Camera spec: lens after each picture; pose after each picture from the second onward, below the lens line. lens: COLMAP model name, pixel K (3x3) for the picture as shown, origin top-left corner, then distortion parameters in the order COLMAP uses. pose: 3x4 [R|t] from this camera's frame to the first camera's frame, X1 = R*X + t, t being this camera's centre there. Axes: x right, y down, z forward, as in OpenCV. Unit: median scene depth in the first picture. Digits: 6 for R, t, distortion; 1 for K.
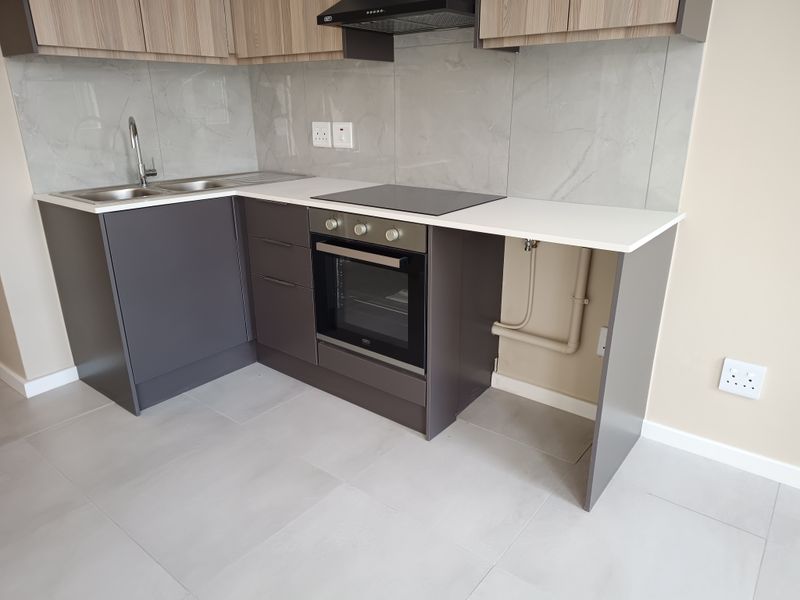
lens RADIAL K [[547.8, 0, 400.1], [0, 547.8, 302.1], [0, 0, 1]] dist [0.049242, -0.056126]
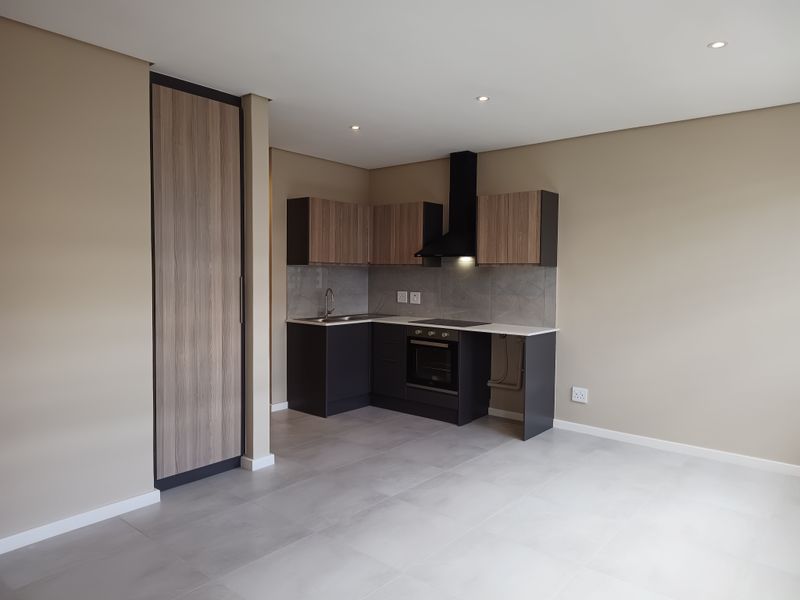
lens RADIAL K [[547.8, 0, 400.1], [0, 547.8, 302.1], [0, 0, 1]] dist [0.049242, -0.056126]
pose [[0.999704, 0.015833, -0.018483, -0.143579], [-0.020528, 0.956524, -0.290929, 0.386143], [0.013073, 0.291222, 0.956566, -1.189416]]
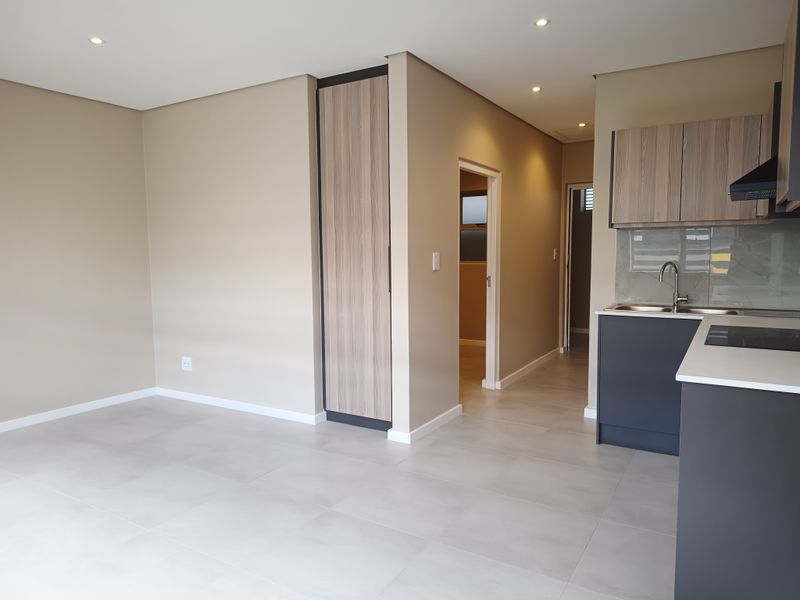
lens RADIAL K [[547.8, 0, 400.1], [0, 547.8, 302.1], [0, 0, 1]] dist [0.049242, -0.056126]
pose [[0.125800, 0.097883, -0.987215, 0.939755], [-0.330783, 0.942313, 0.051279, -0.067410], [0.935284, 0.320103, 0.150921, 0.120169]]
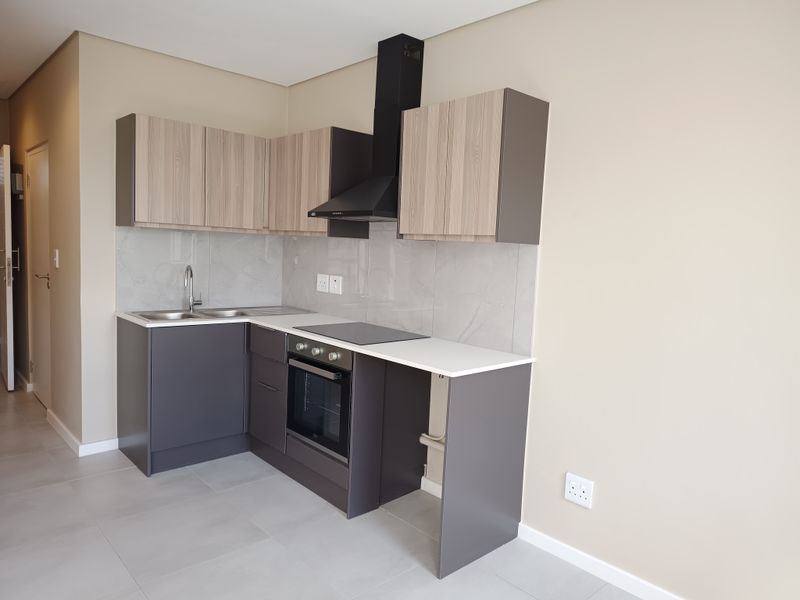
lens RADIAL K [[547.8, 0, 400.1], [0, 547.8, 302.1], [0, 0, 1]] dist [0.049242, -0.056126]
pose [[0.986233, 0.066961, -0.151197, 0.299322], [-0.101879, 0.966248, -0.236614, 0.049578], [0.130250, 0.248760, 0.959767, -0.312579]]
